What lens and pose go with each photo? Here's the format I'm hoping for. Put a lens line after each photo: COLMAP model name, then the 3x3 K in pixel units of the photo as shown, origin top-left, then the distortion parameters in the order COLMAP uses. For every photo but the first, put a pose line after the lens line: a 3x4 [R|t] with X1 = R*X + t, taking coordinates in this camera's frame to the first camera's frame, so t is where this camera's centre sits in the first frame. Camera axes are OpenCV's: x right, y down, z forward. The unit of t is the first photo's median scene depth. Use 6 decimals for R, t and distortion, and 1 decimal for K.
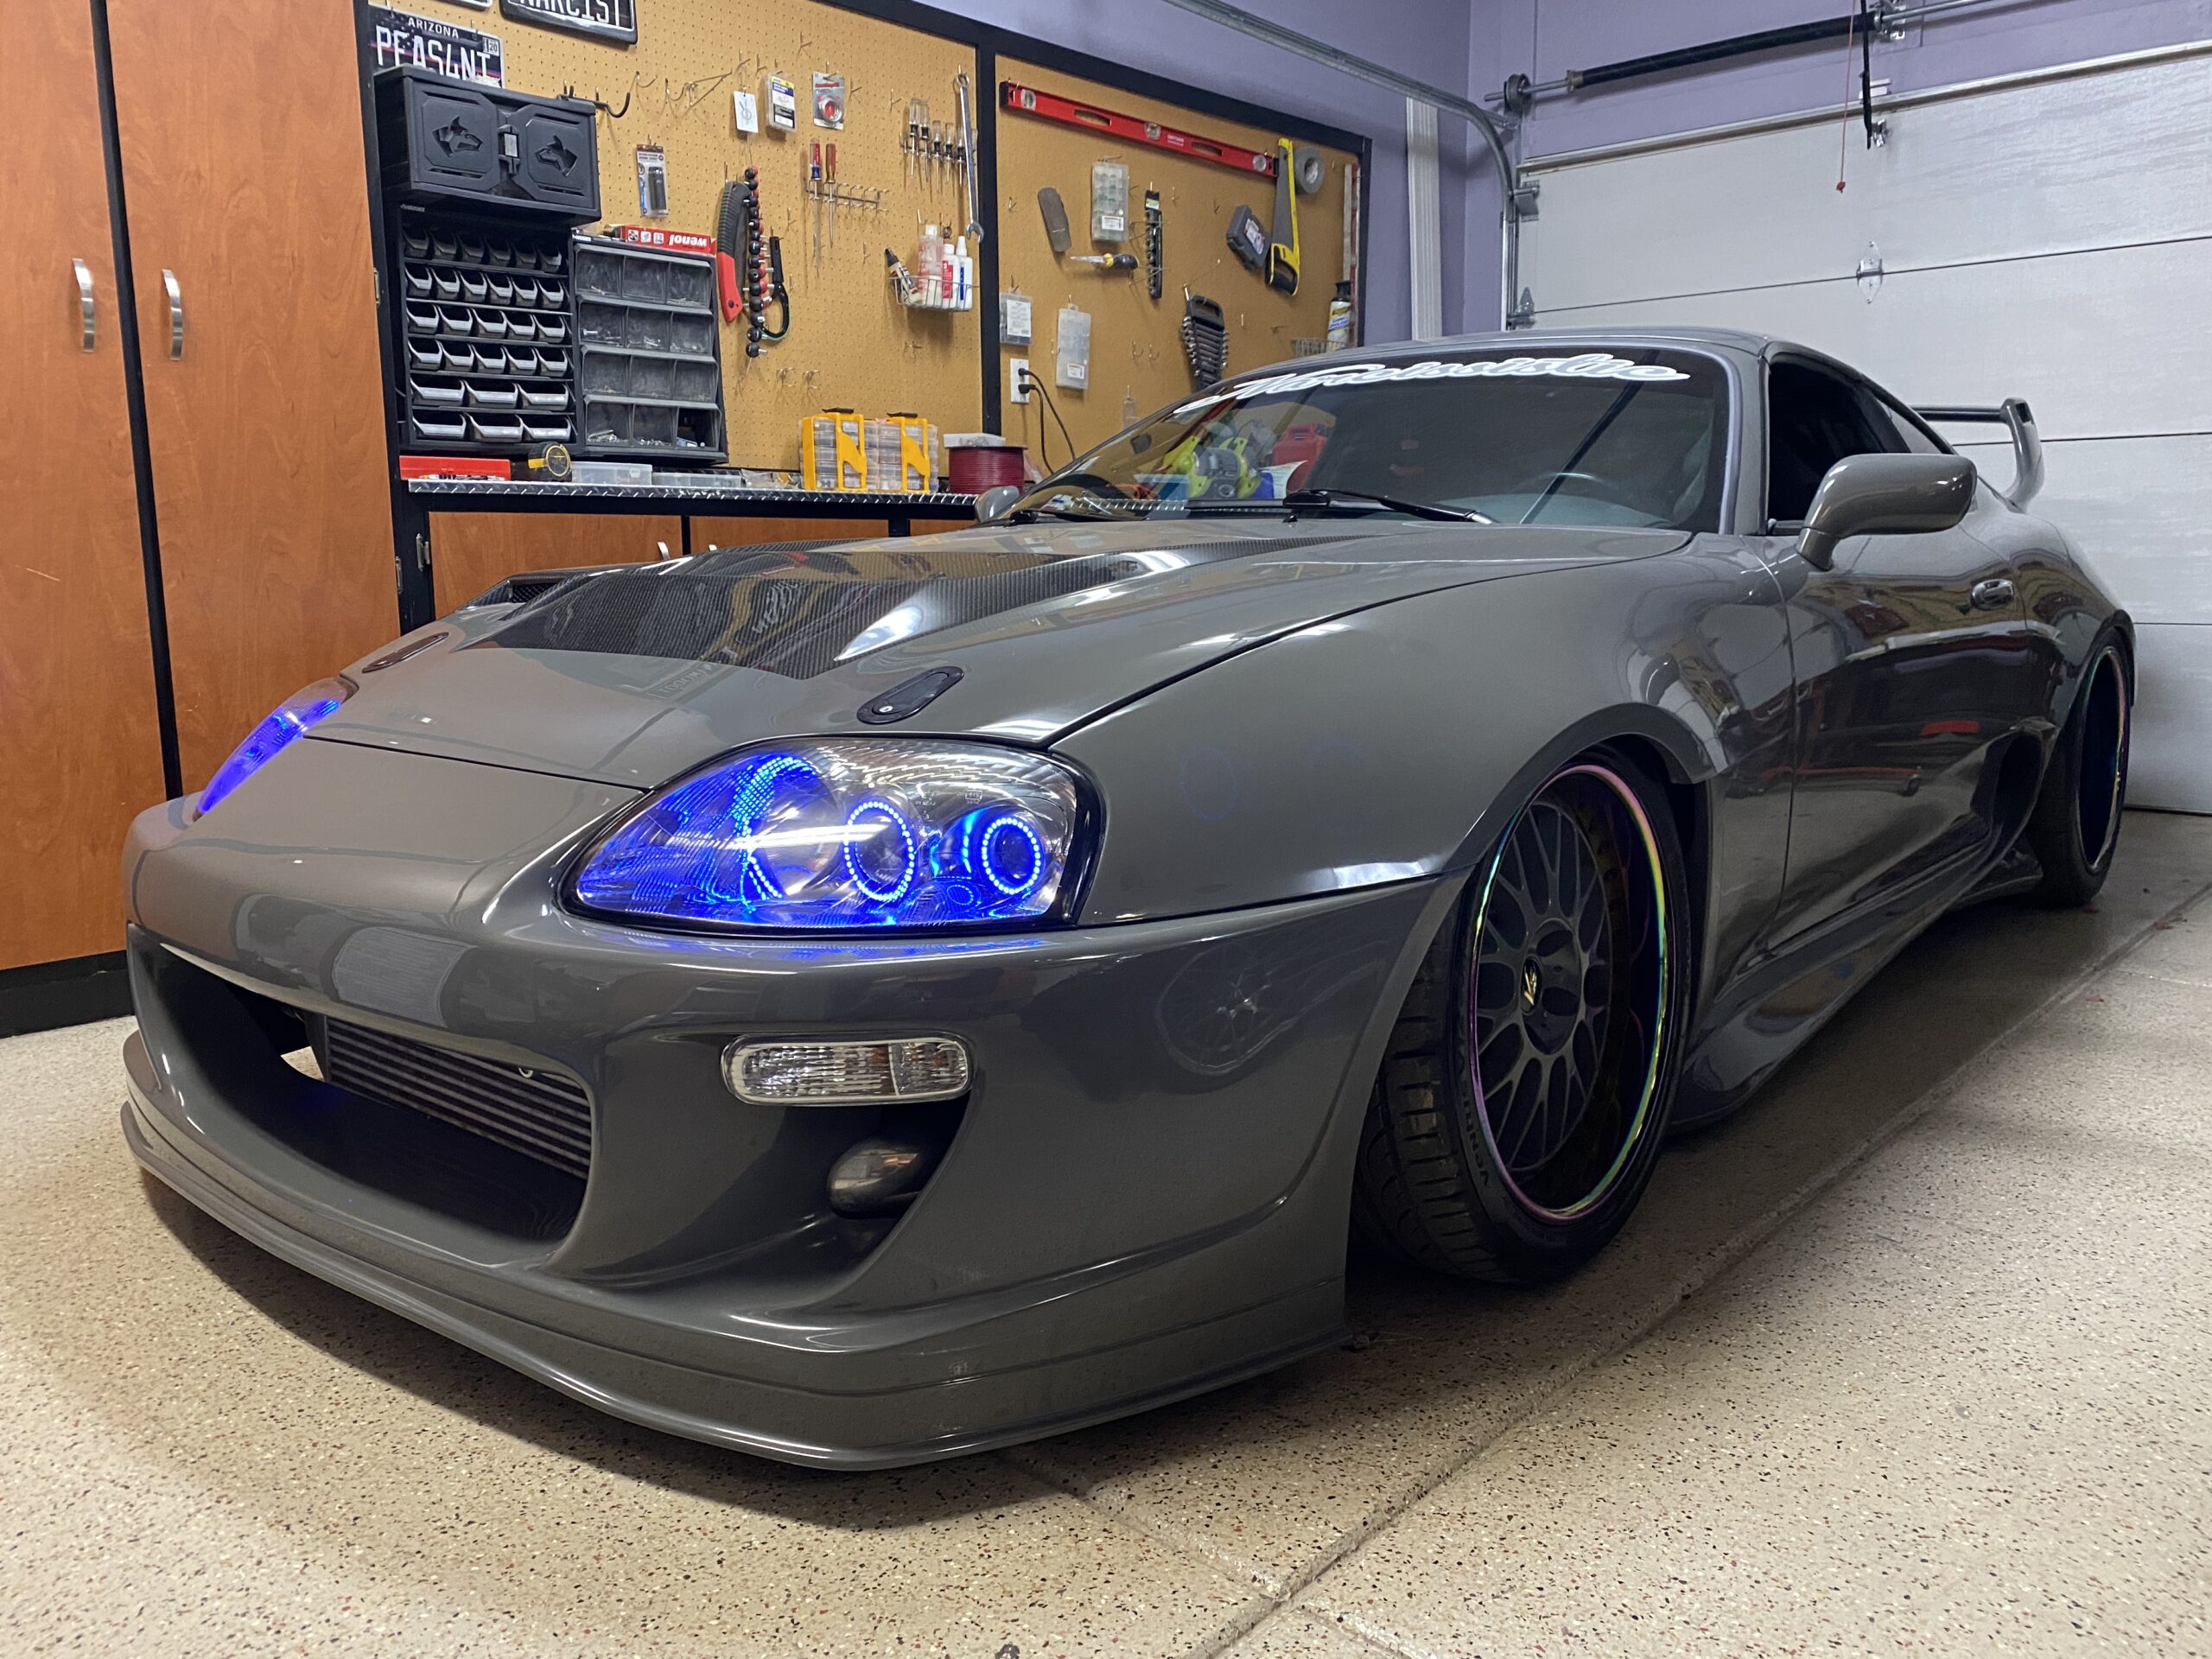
lens RADIAL K [[1694.0, 0, 1107.0], [0, 1694.0, 832.9], [0, 0, 1]] dist [0.012523, -0.000681]
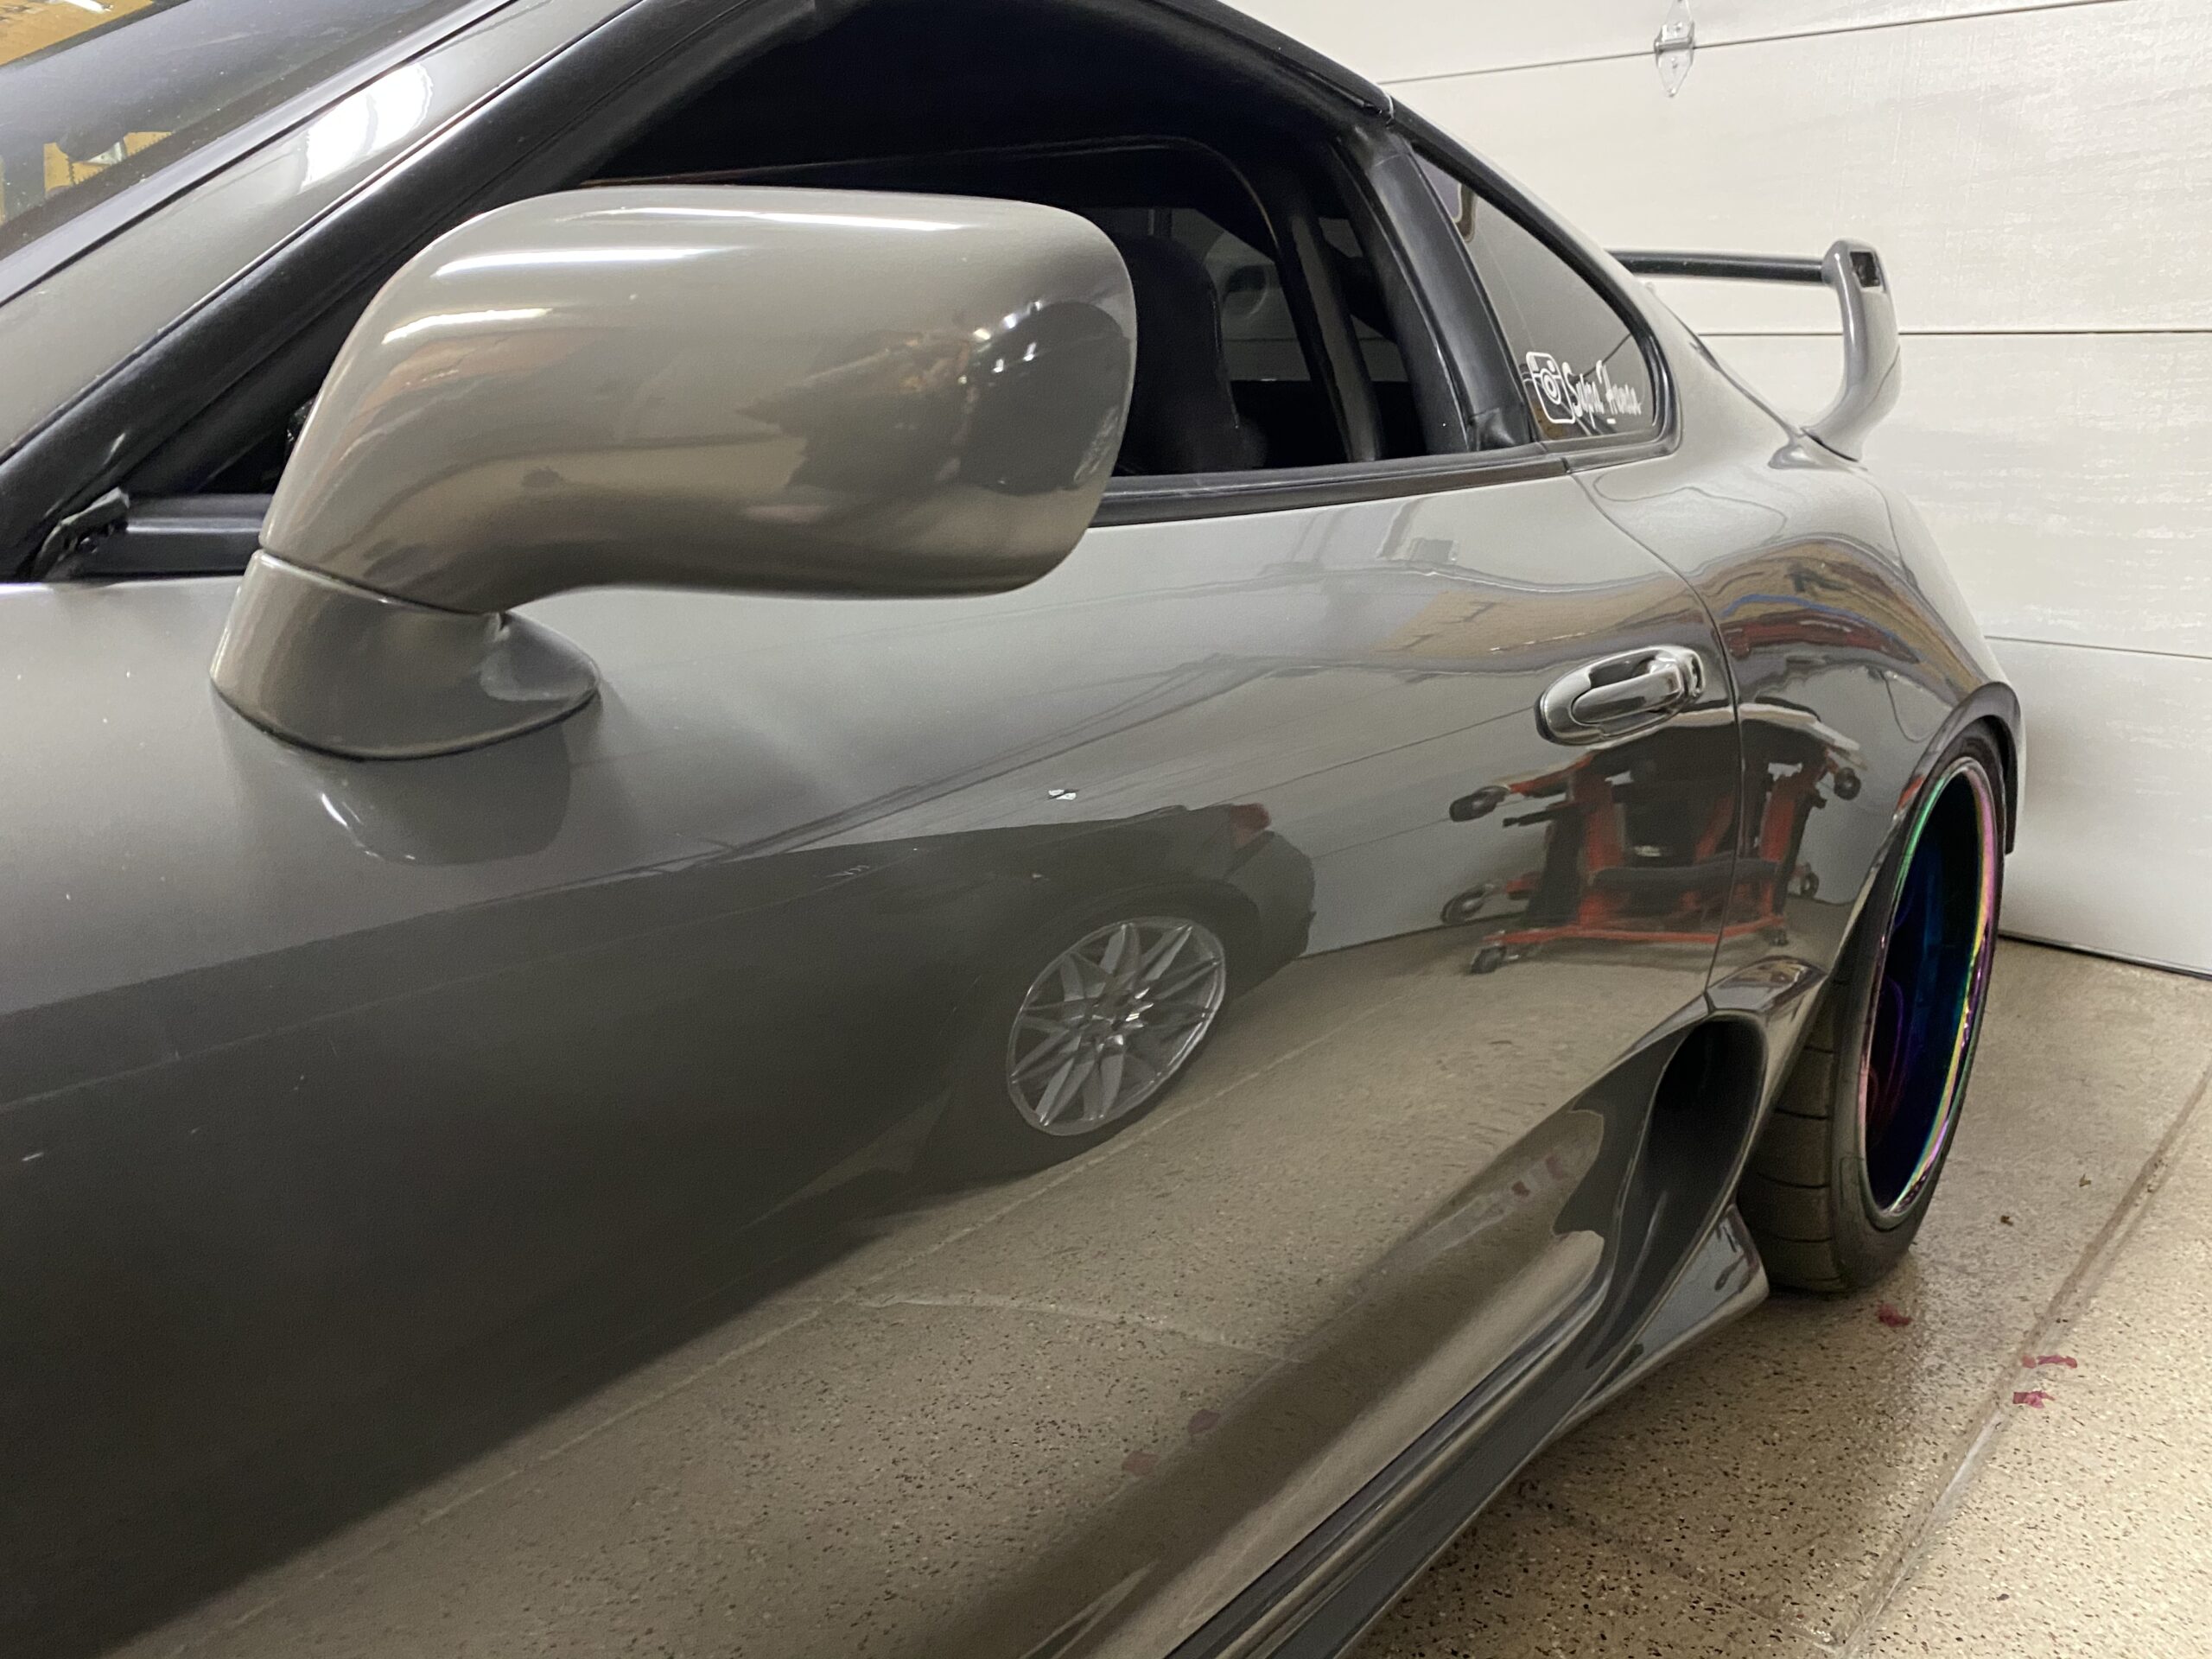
lens RADIAL K [[1694.0, 0, 1103.9], [0, 1694.0, 830.0], [0, 0, 1]] dist [0.012523, -0.000681]
pose [[0.998376, 0.043489, 0.036797, 0.284405], [-0.045853, 0.996762, 0.066052, -0.093412], [-0.033805, -0.067632, 0.997137, 0.455877]]
